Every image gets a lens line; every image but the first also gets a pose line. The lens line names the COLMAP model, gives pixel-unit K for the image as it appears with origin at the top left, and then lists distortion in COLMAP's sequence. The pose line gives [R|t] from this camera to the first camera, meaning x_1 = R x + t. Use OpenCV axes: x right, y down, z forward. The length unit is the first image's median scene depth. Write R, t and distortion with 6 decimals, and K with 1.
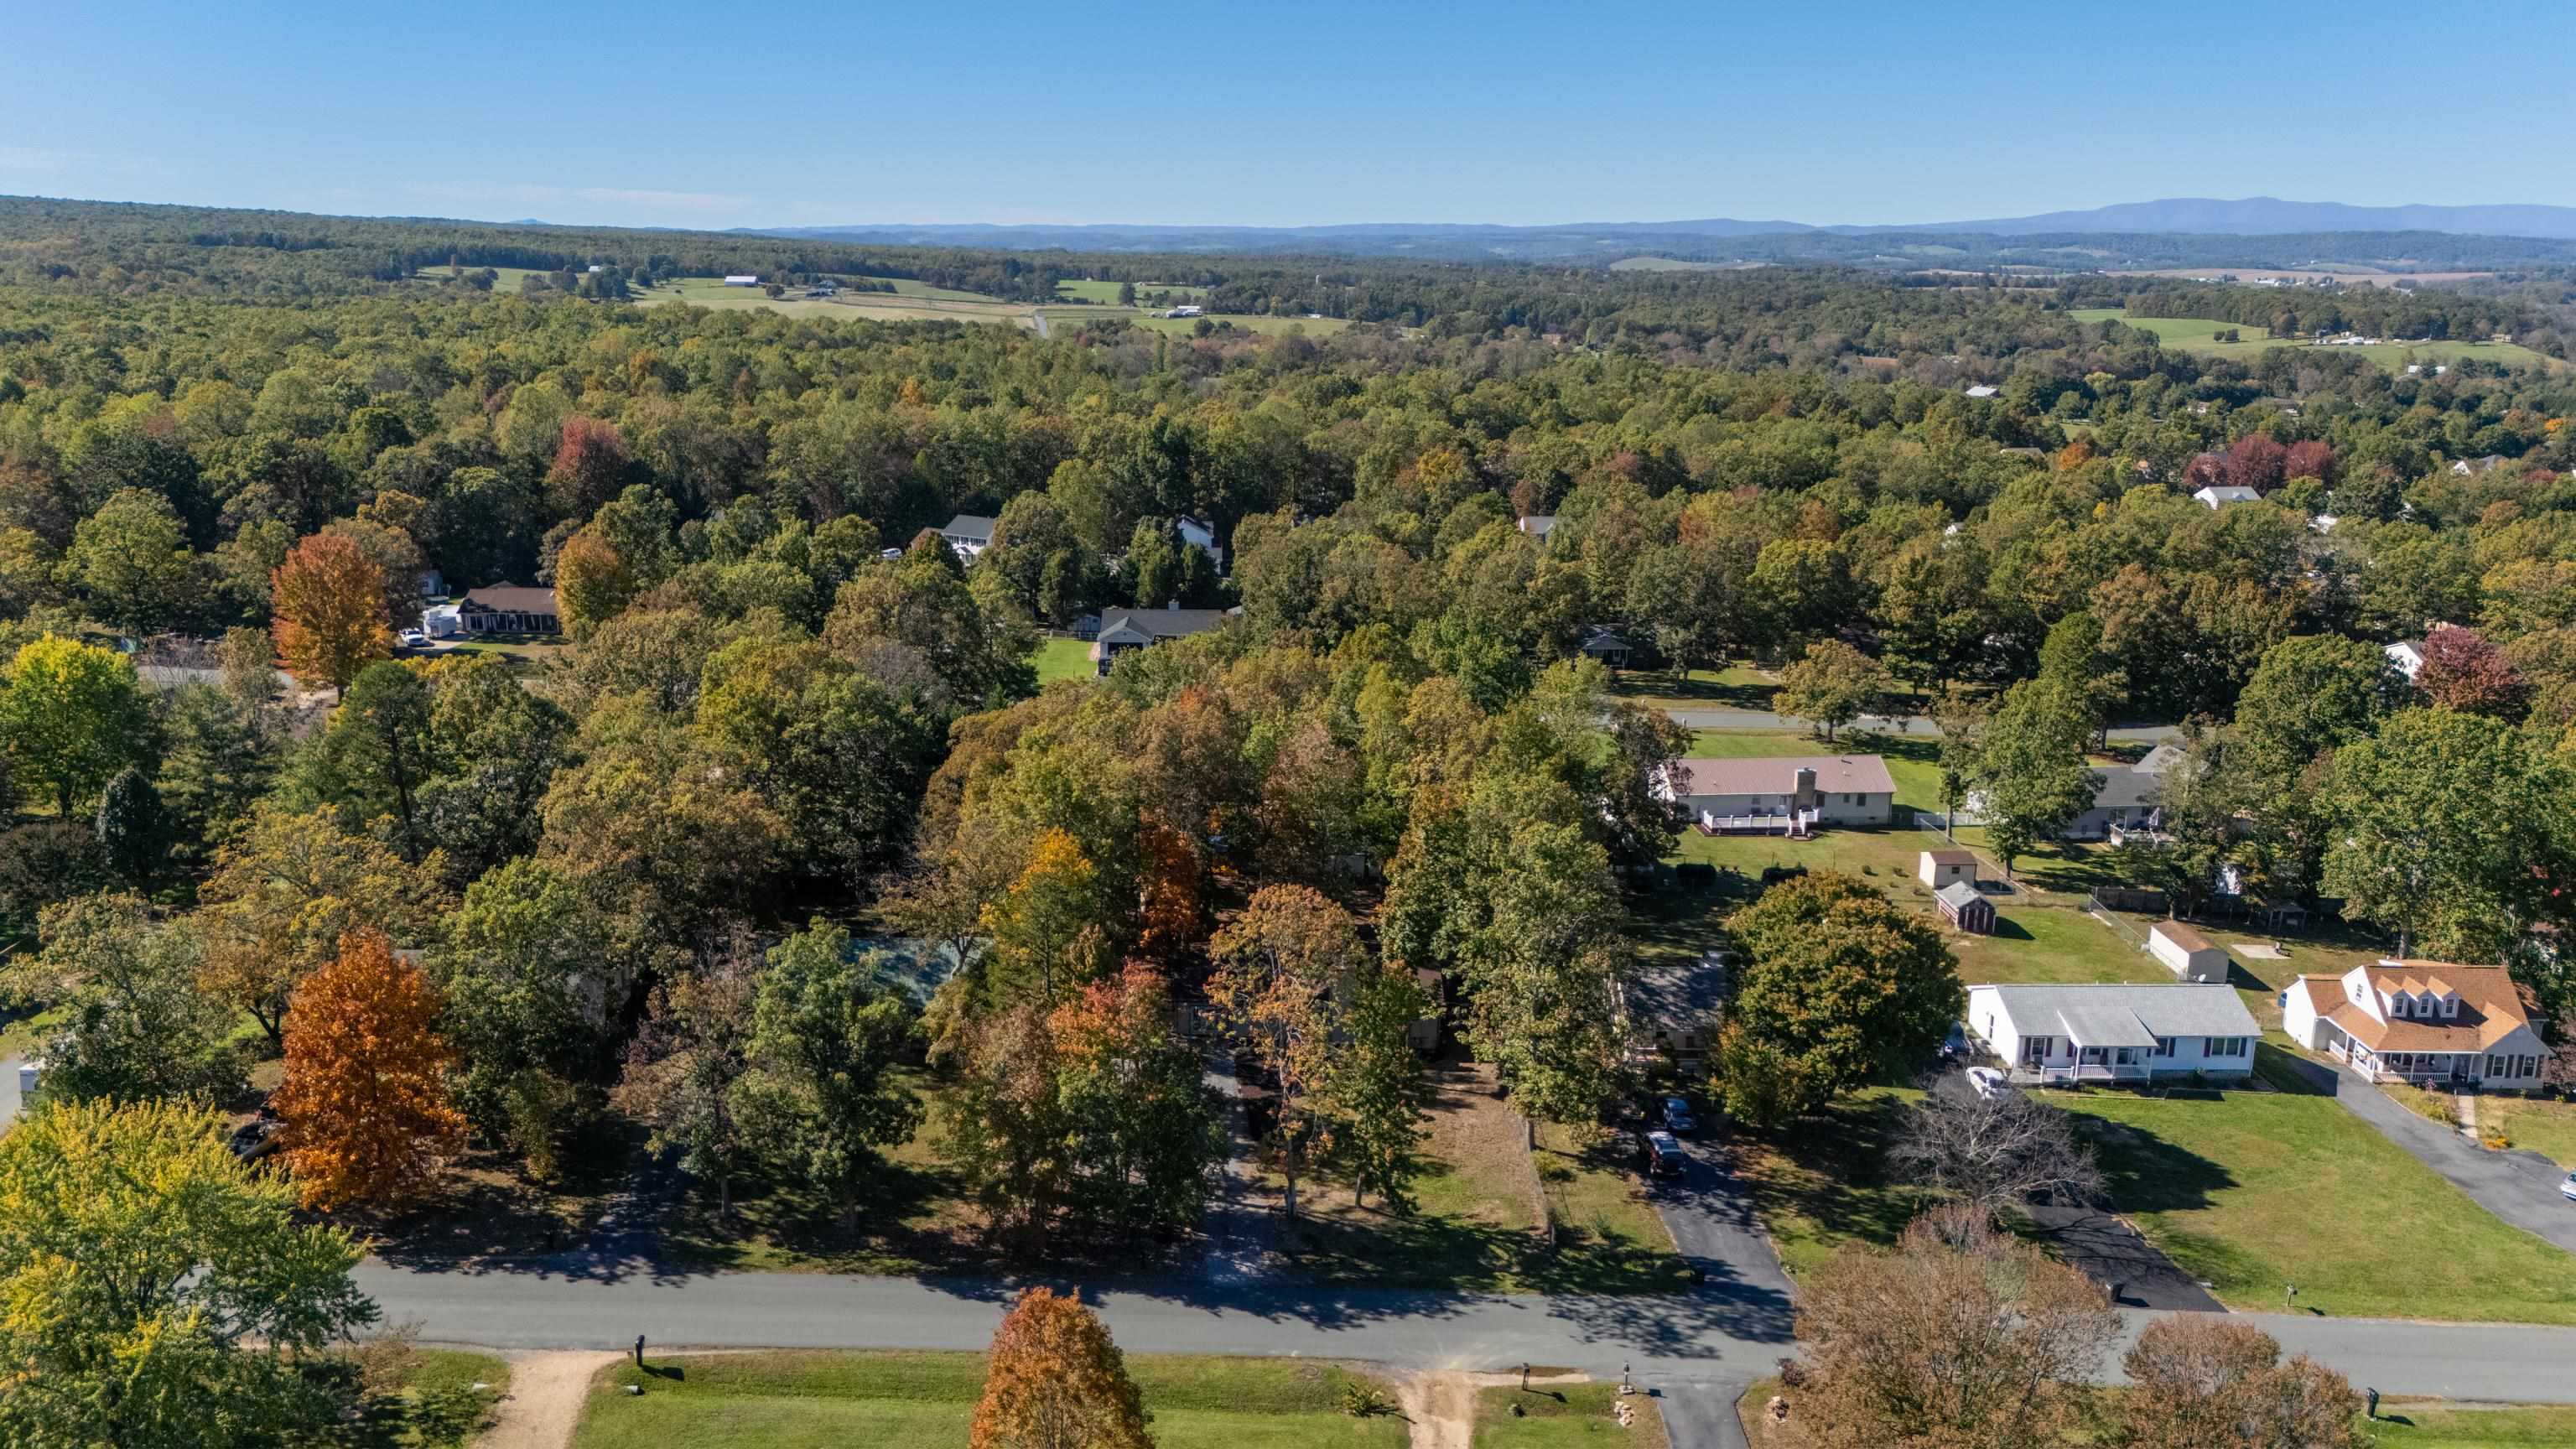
lens RADIAL K [[1889.4, 0, 1283.2], [0, 1889.4, 692.9], [0, 0, 1]] dist [0.069521, -0.065577]
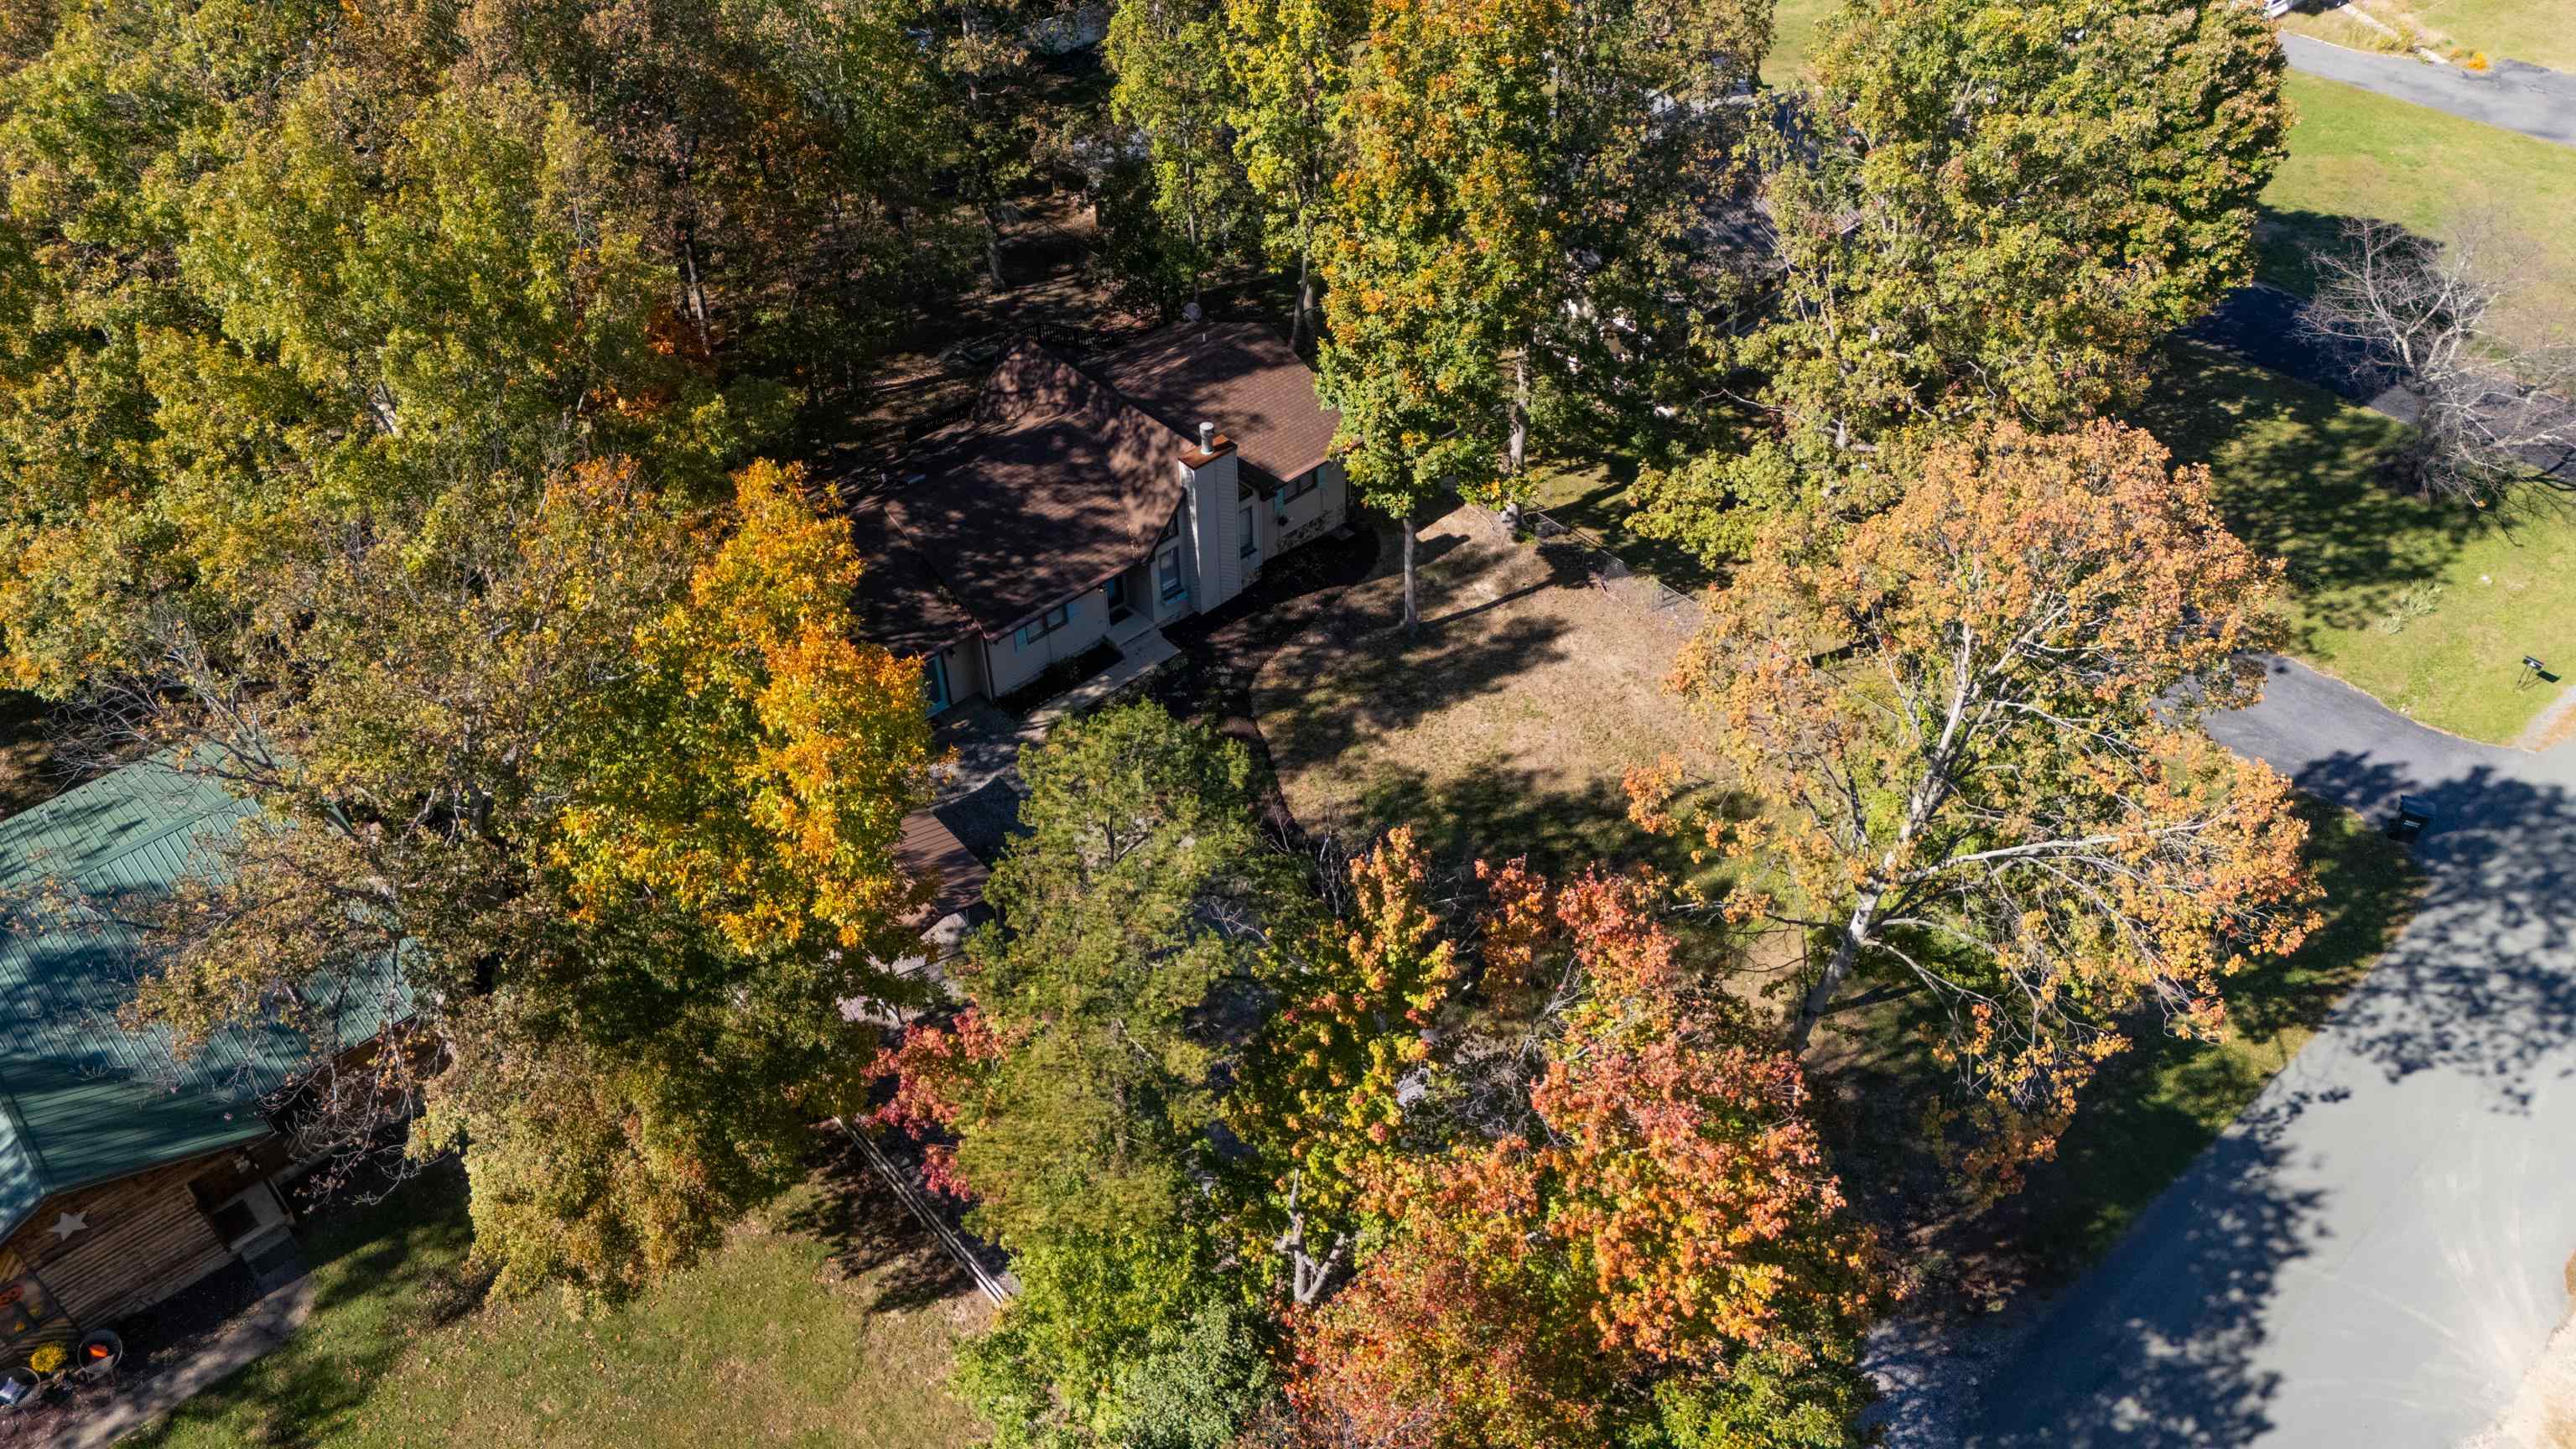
lens RADIAL K [[1889.4, 0, 1285.4], [0, 1889.4, 738.9], [0, 0, 1]] dist [0.069521, -0.065577]
pose [[0.744067, -0.464468, 0.480244, -0.209433], [0.164571, 0.824085, 0.542034, -0.032268], [-0.647519, -0.324275, 0.689612, 0.748381]]
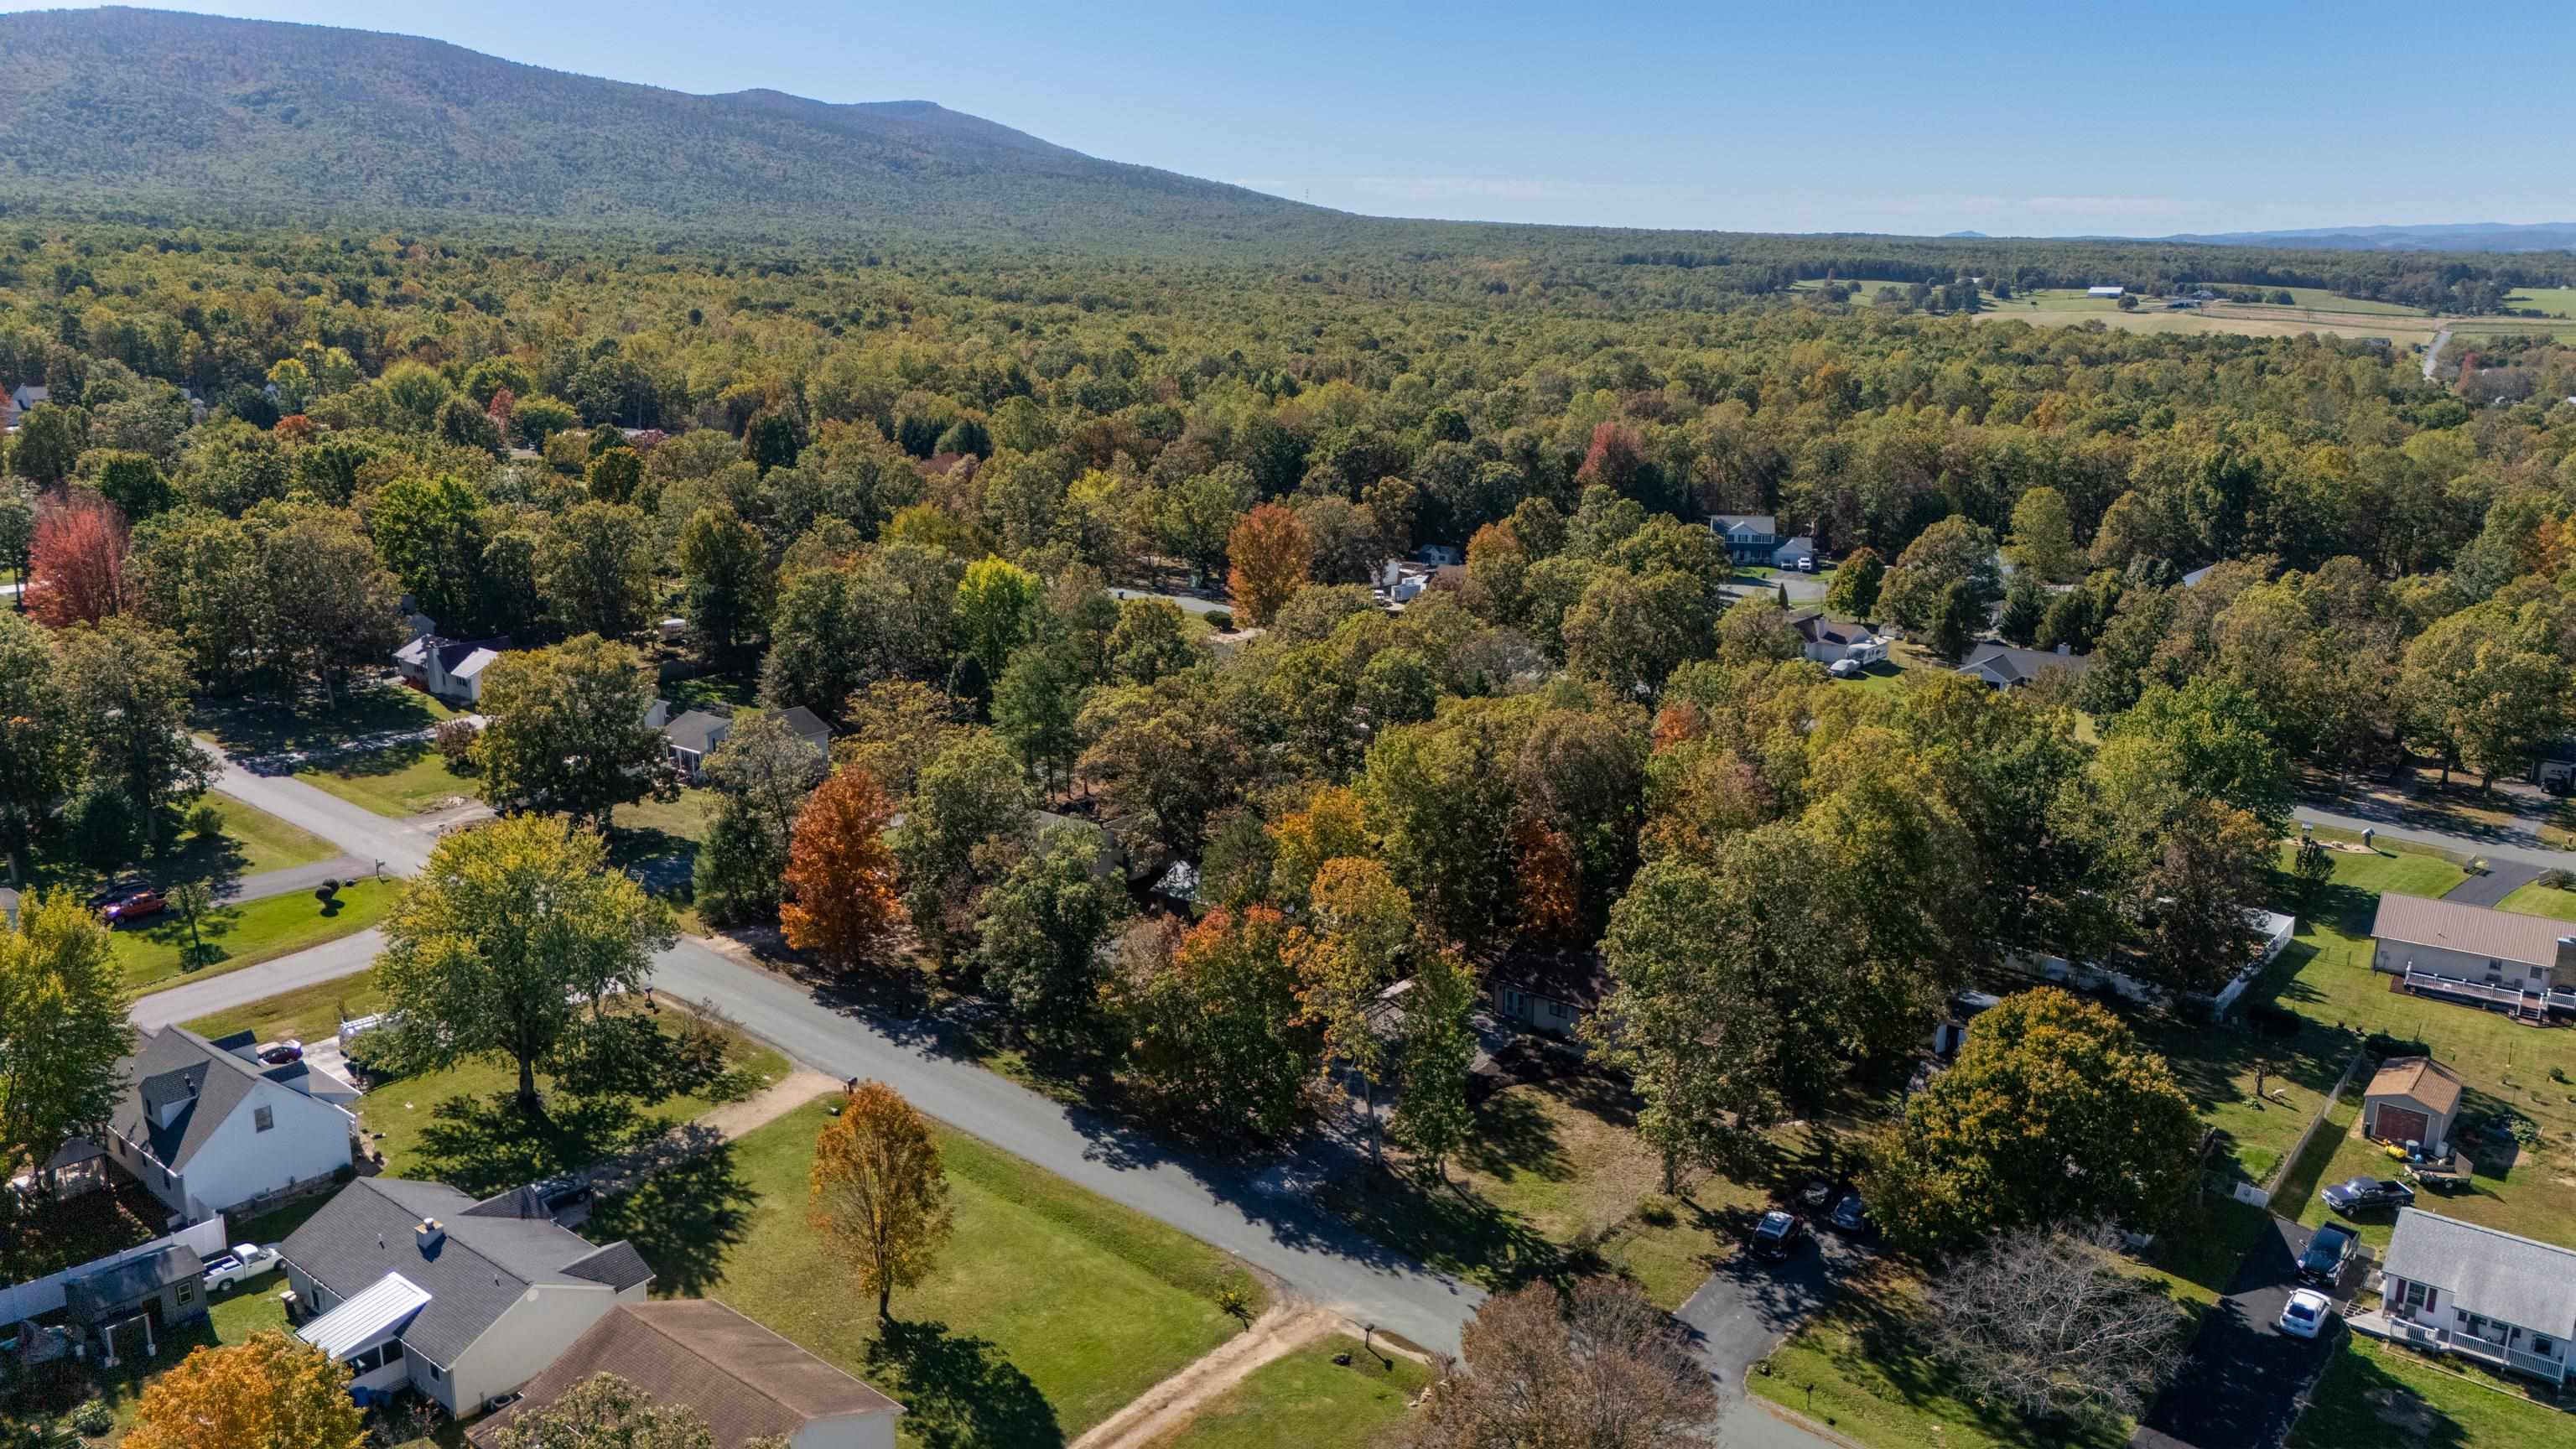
lens RADIAL K [[1889.4, 0, 1287.1], [0, 1889.4, 704.4], [0, 0, 1]] dist [0.069521, -0.065577]
pose [[0.766146, 0.141924, -0.626799, 0.568592], [-0.141605, 0.988621, 0.050764, -0.032695], [0.626871, 0.049865, 0.777525, 0.093881]]
